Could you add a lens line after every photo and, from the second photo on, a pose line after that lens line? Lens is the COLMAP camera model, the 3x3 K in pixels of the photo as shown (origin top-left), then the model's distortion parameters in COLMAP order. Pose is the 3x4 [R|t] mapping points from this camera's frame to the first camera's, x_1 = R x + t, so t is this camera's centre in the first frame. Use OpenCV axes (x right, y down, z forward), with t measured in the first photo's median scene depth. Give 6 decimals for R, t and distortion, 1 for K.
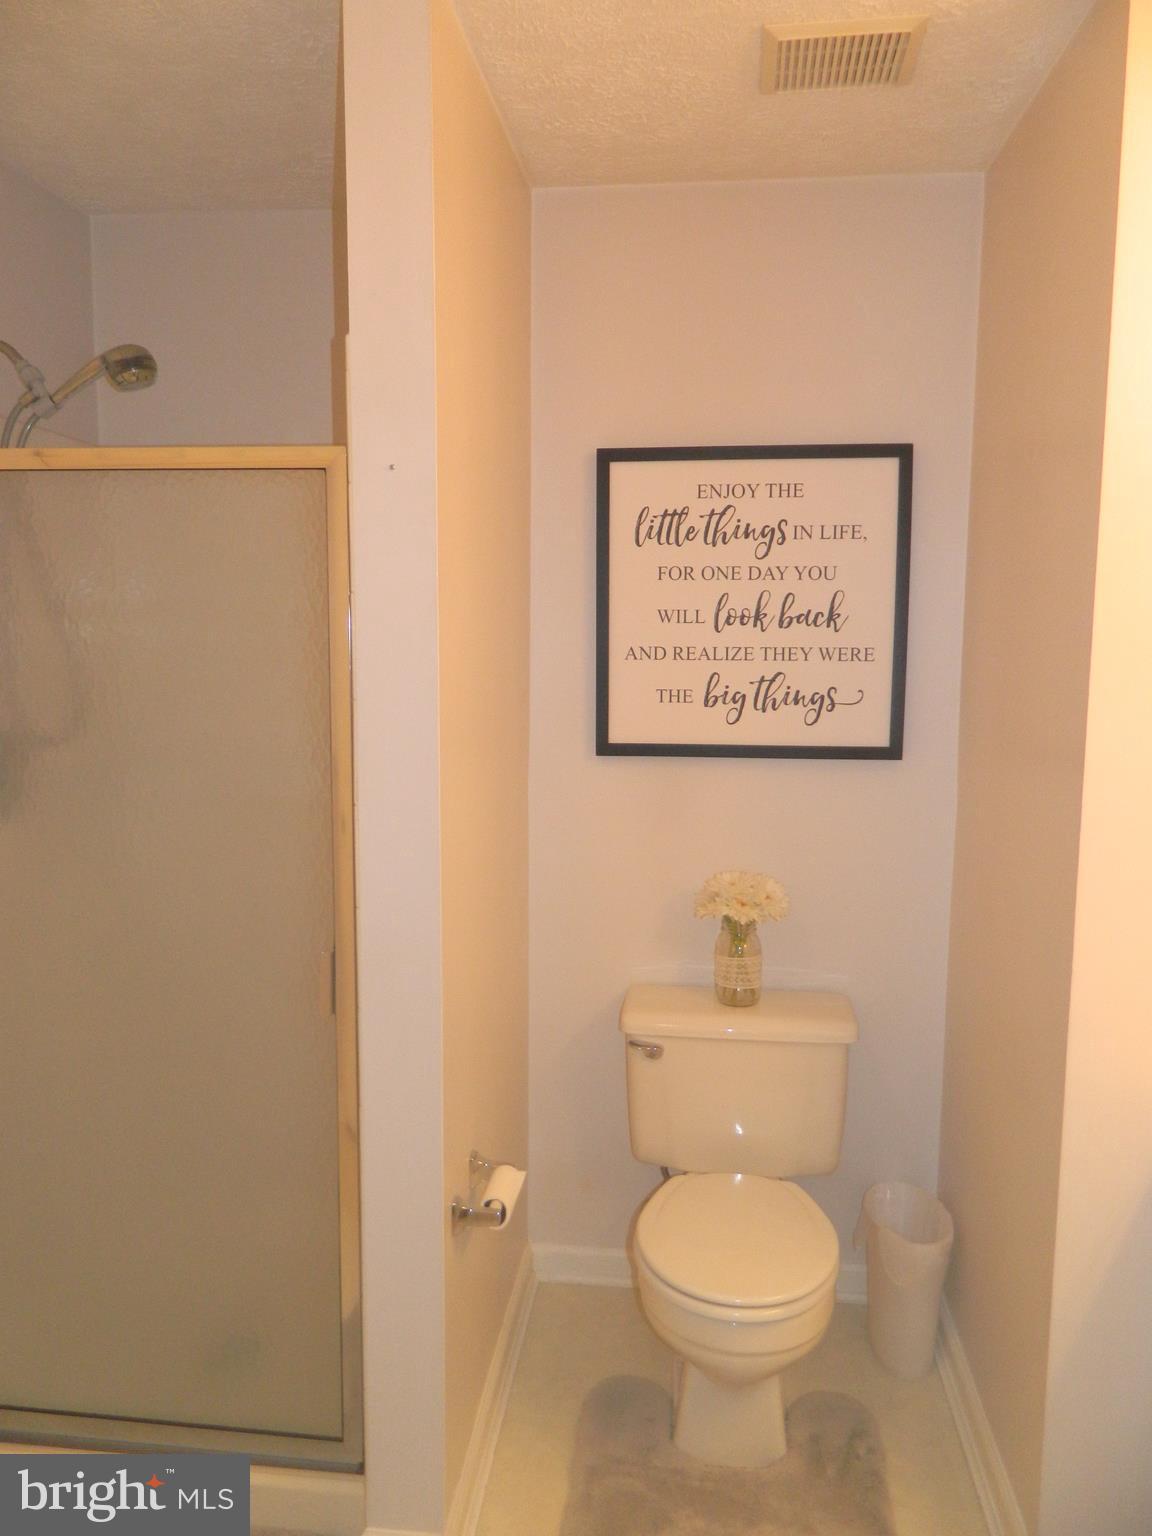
lens RADIAL K [[1132.9, 0, 580.5], [0, 1132.9, 759.7], [0, 0, 1]] dist [0.008308, -0.012691]
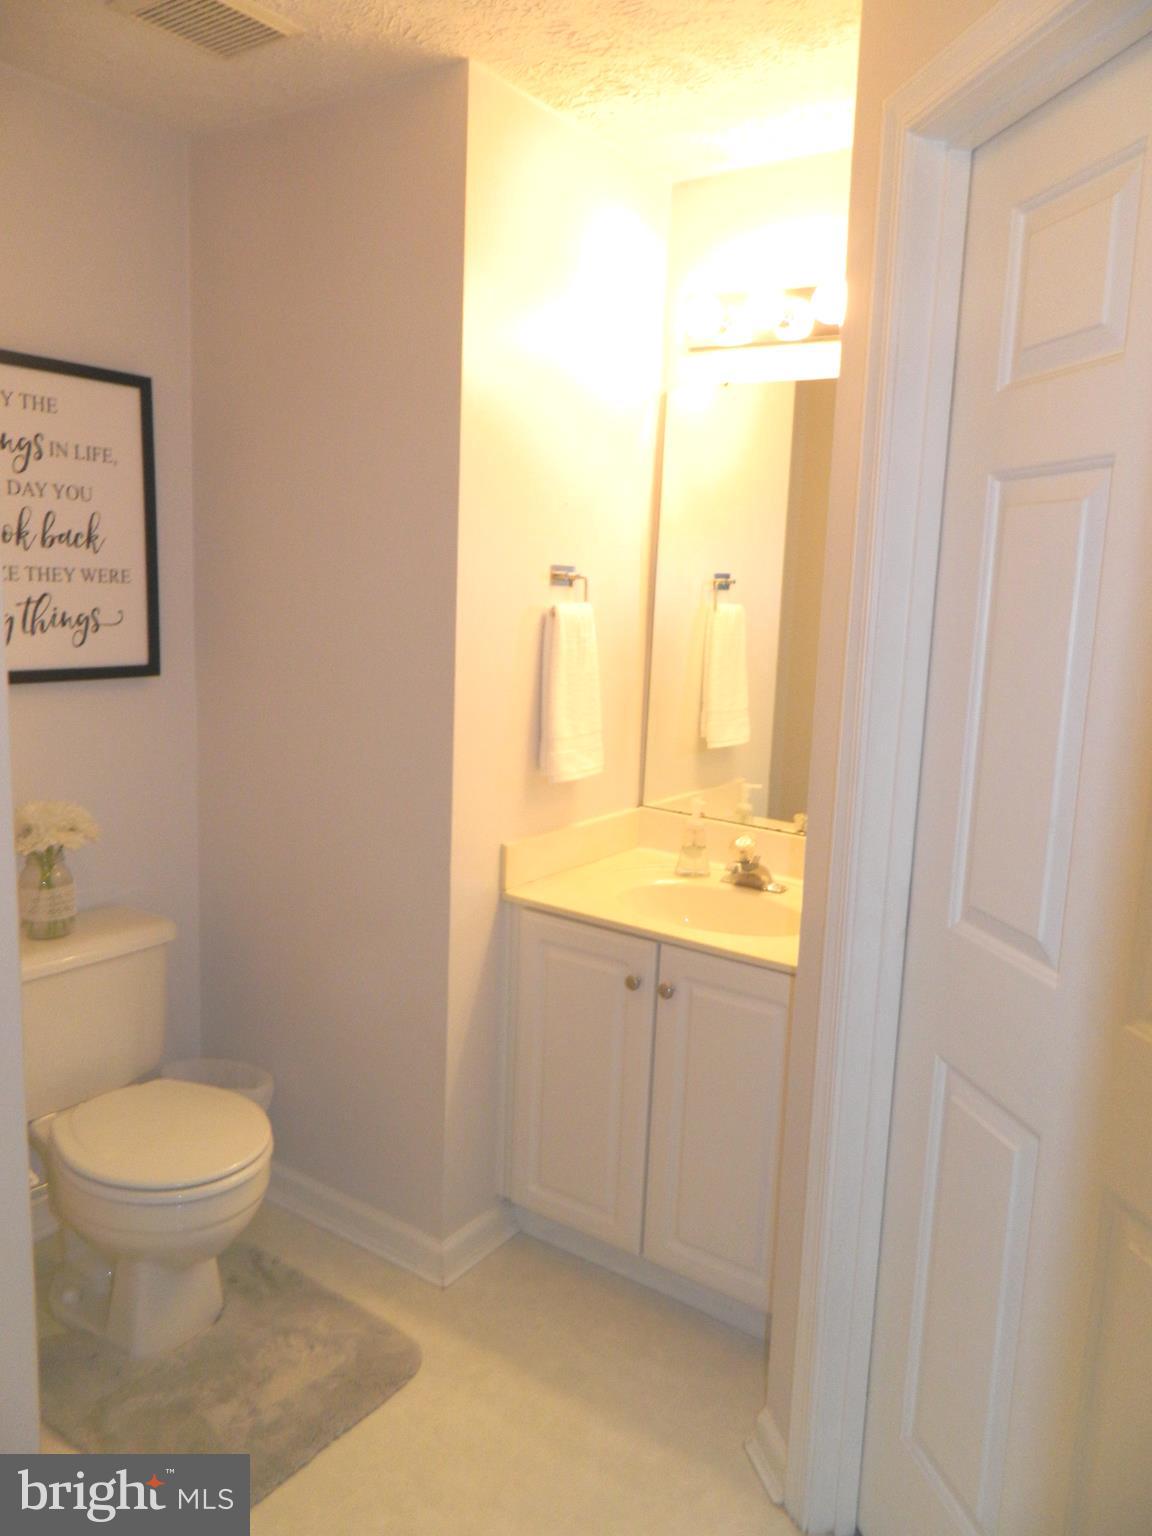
lens RADIAL K [[1132.9, 0, 580.5], [0, 1132.9, 759.7], [0, 0, 1]] dist [0.008308, -0.012691]
pose [[0.475796, -0.124136, 0.870752, -0.473777], [0.066960, 0.992230, 0.104866, -0.006842], [-0.877003, 0.008410, 0.480411, 0.132887]]
